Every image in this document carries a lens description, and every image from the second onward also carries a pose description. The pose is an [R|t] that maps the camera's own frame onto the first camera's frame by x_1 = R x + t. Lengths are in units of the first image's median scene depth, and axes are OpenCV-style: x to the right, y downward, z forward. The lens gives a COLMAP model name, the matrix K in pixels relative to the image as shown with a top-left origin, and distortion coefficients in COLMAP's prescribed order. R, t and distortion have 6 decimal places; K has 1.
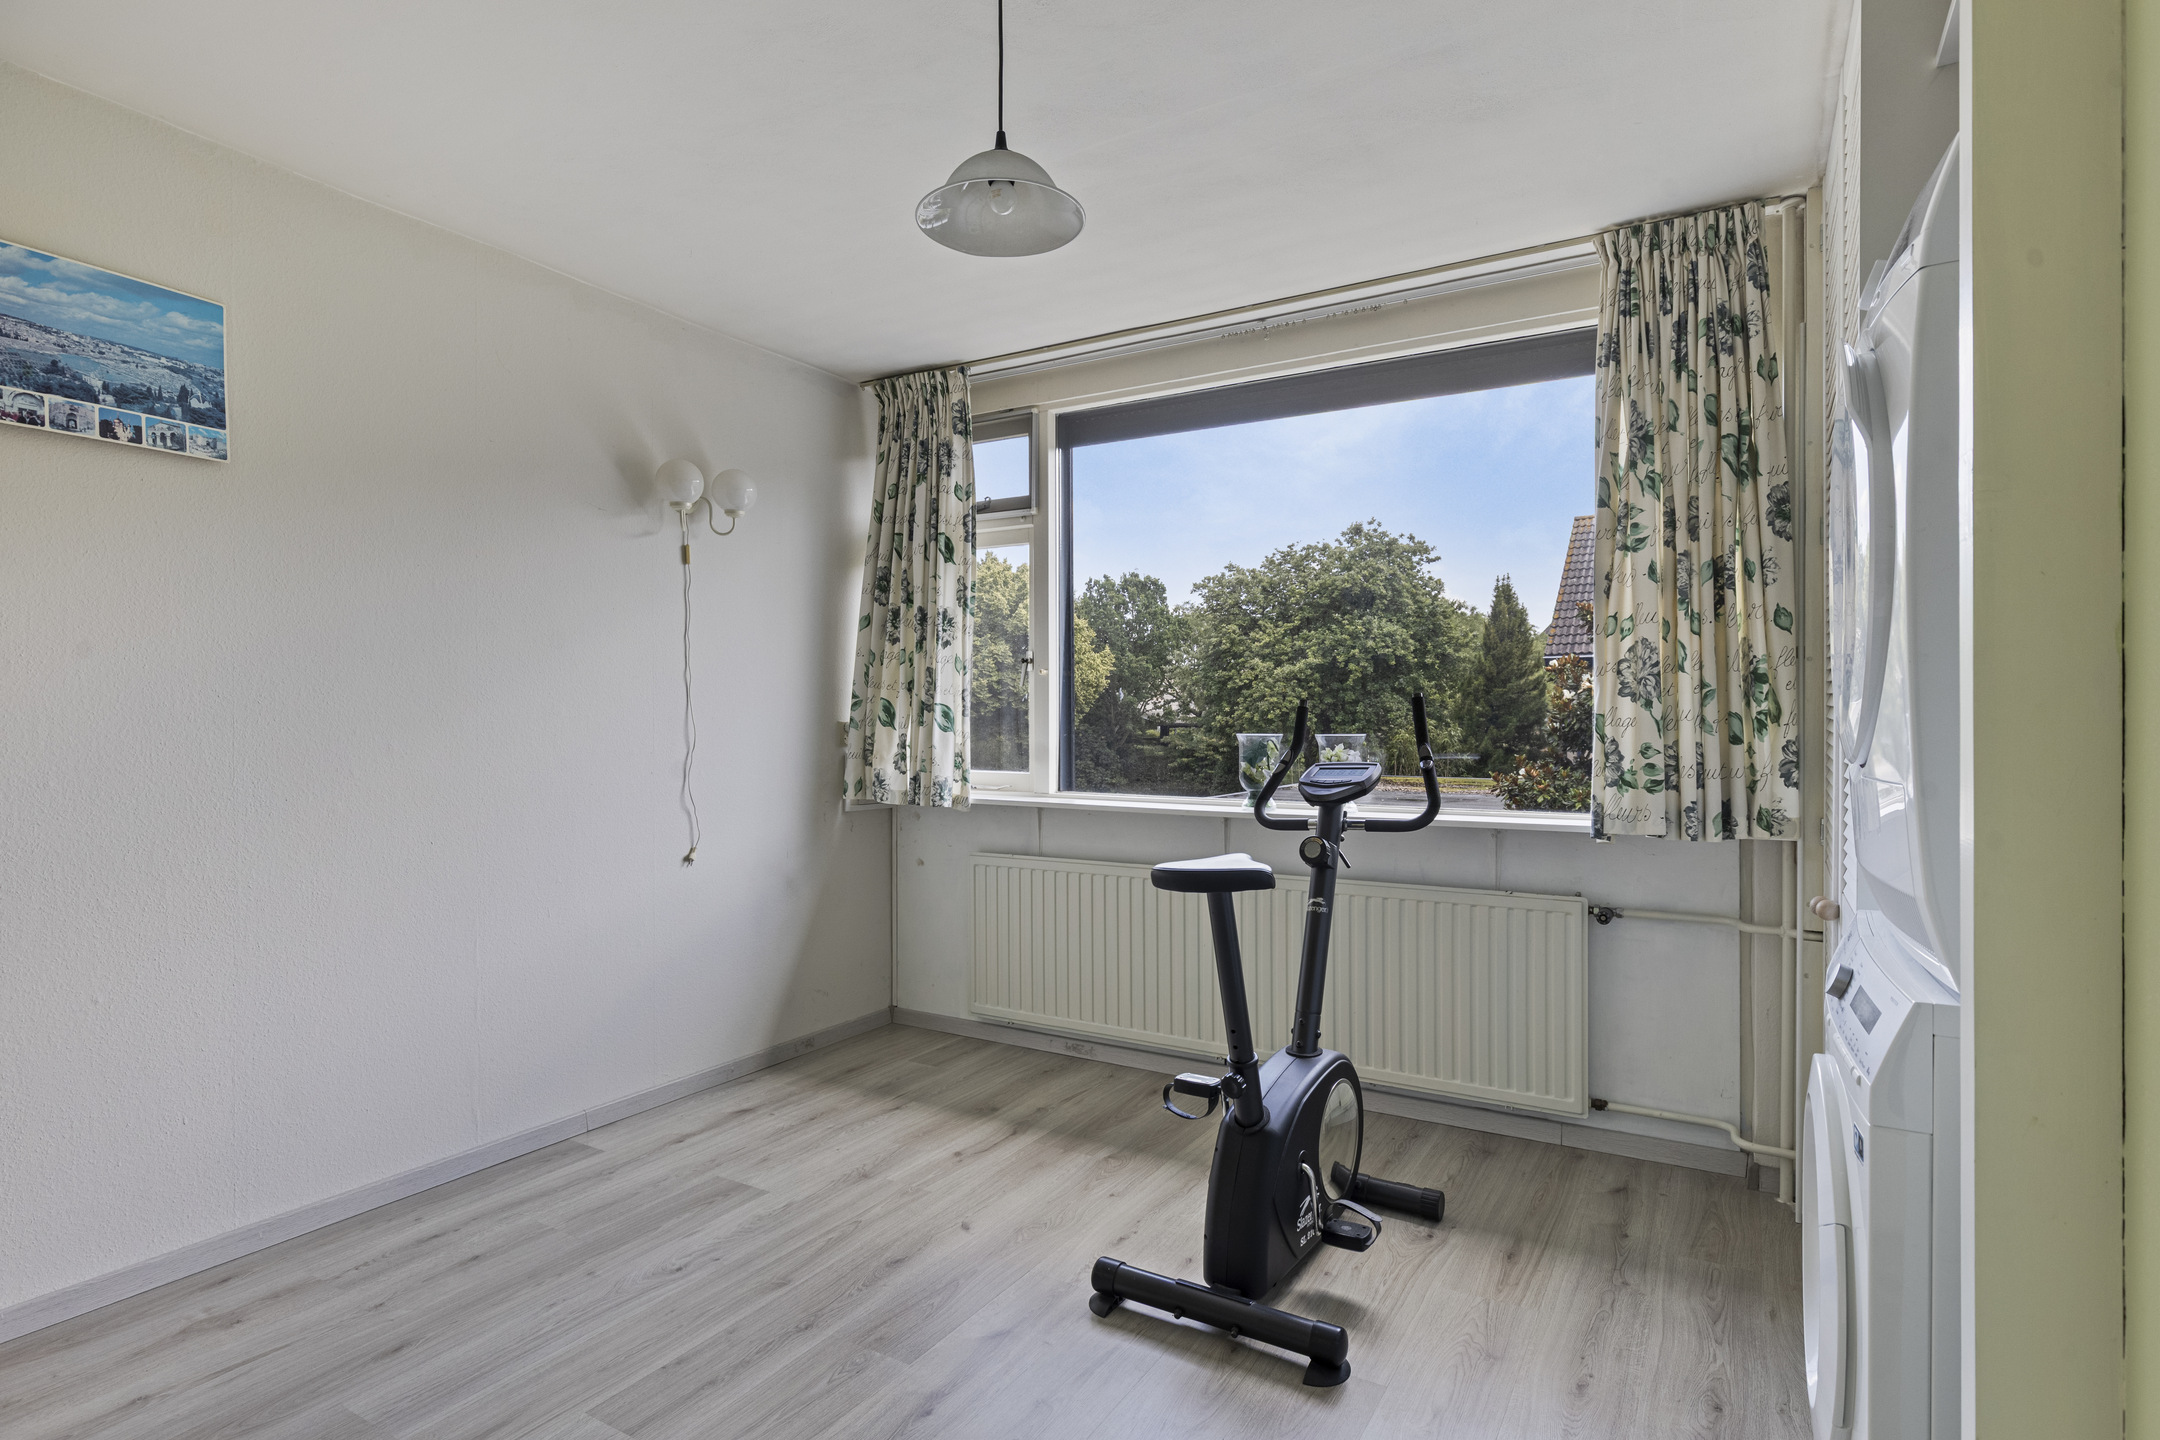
lens RADIAL K [[1114.9, 0, 1082.7], [0, 1114.9, 716.6], [0, 0, 1]] dist [-0.002846, -0.000756]
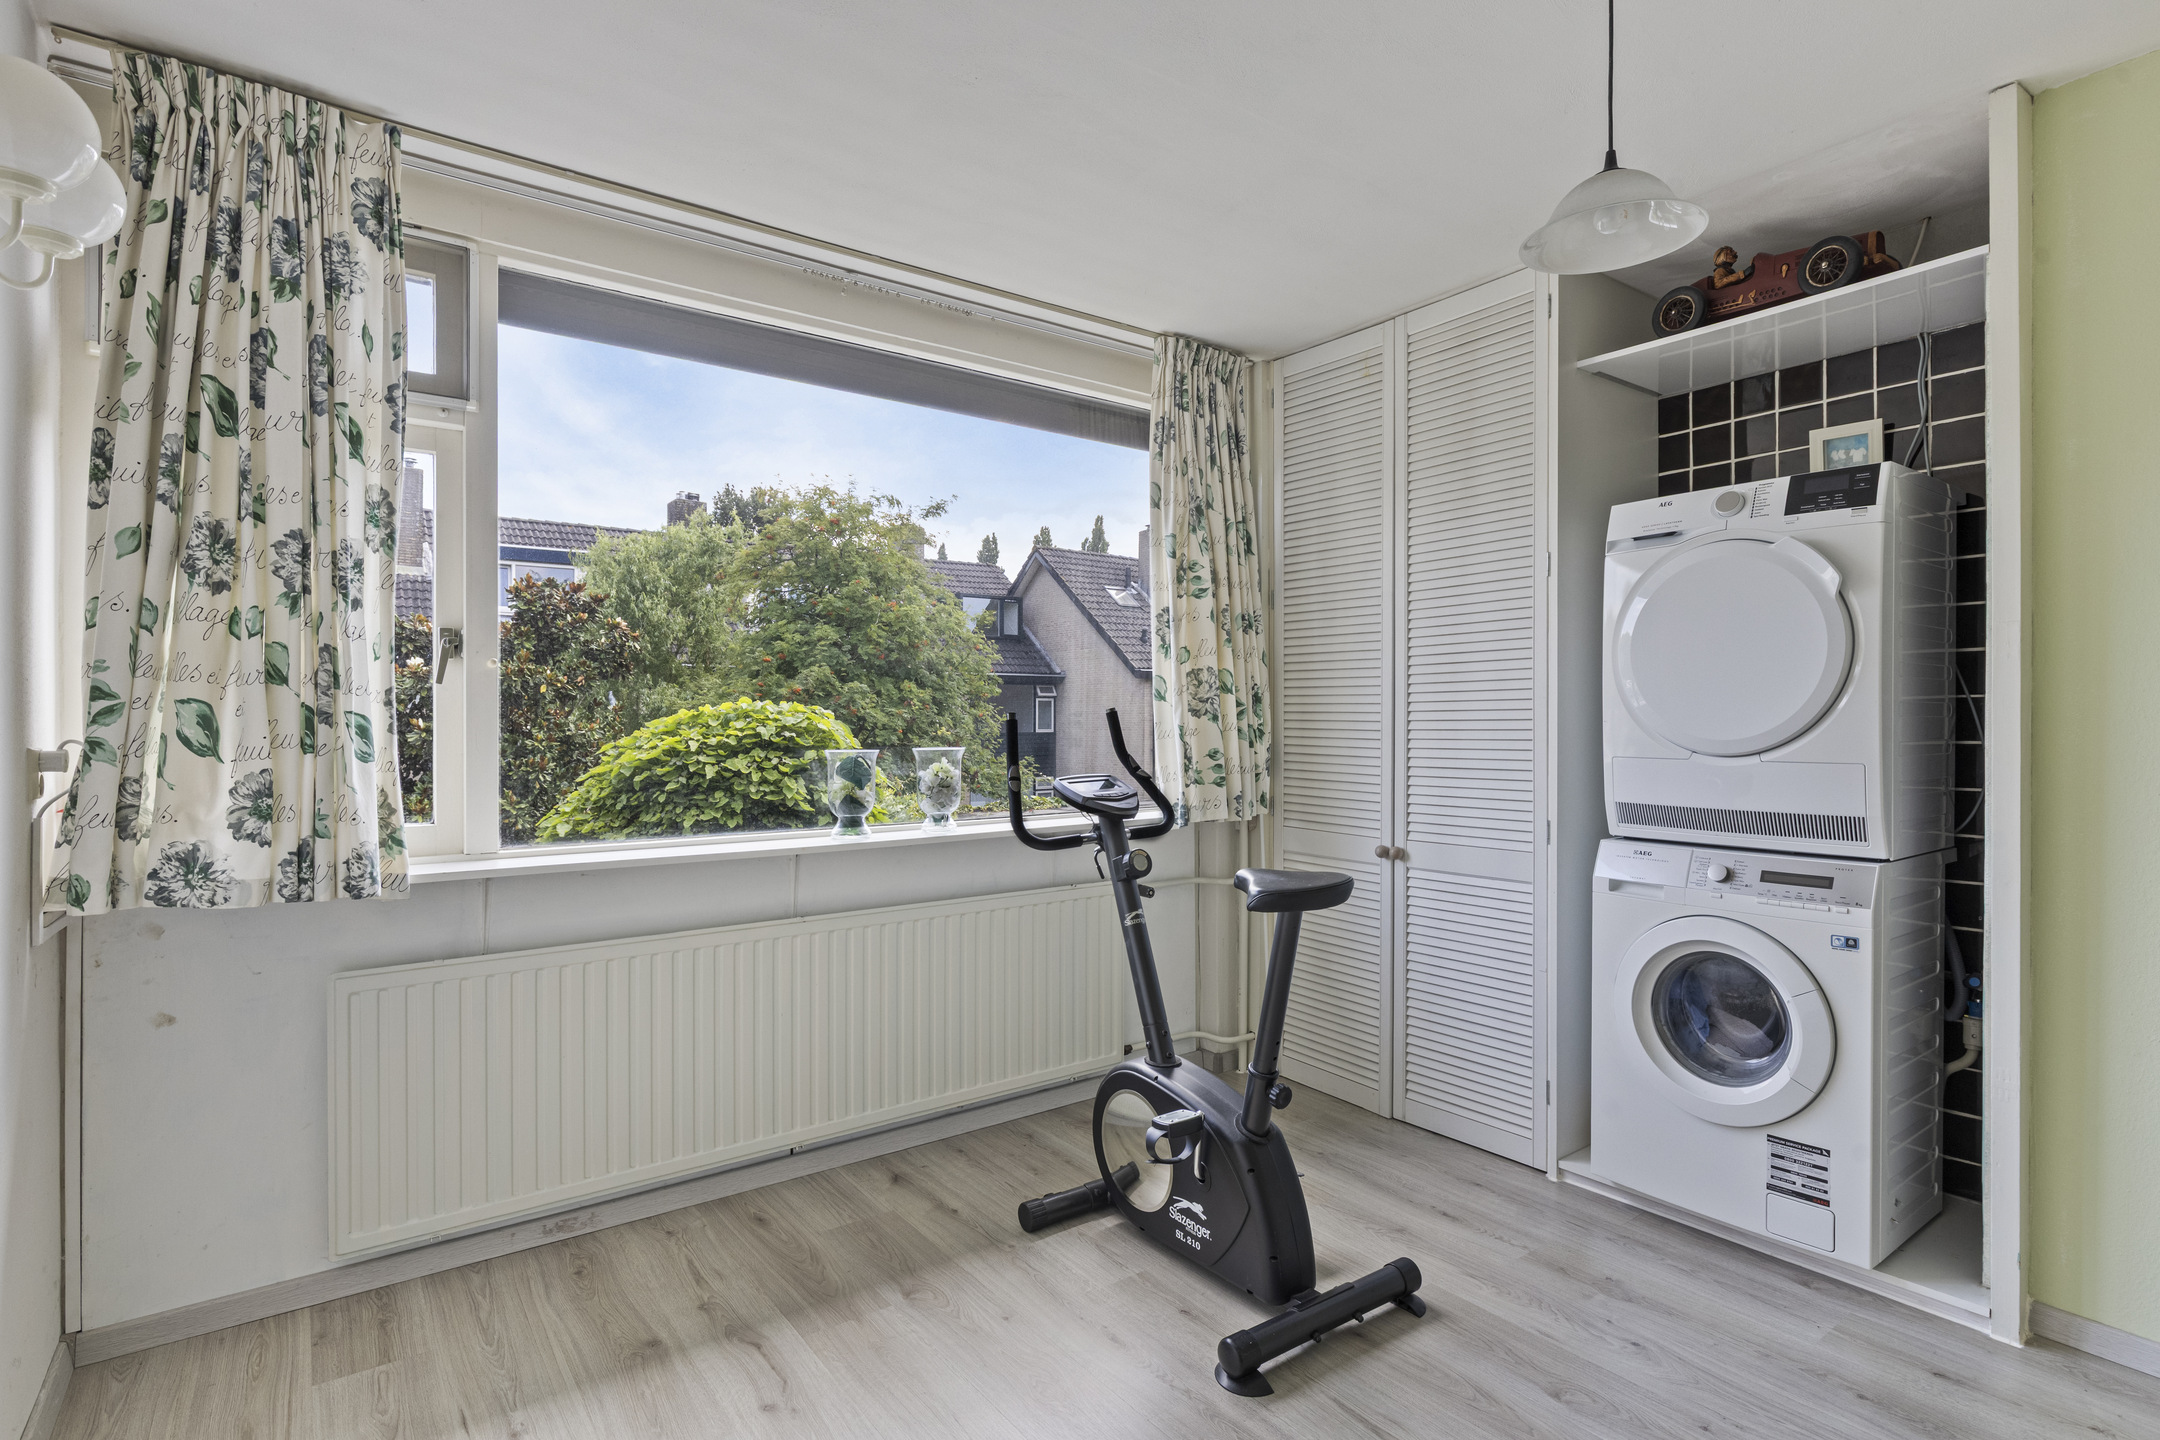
lens RADIAL K [[1082.7, 0, 1081.8], [0, 1082.7, 720.3], [0, 0, 1]] dist [0.001048, -0.000948]
pose [[0.380623, 0.000748, 0.924730, -0.487112], [0.004191, 0.999988, -0.002534, -0.004323], [-0.924721, 0.004840, 0.380615, 0.457598]]
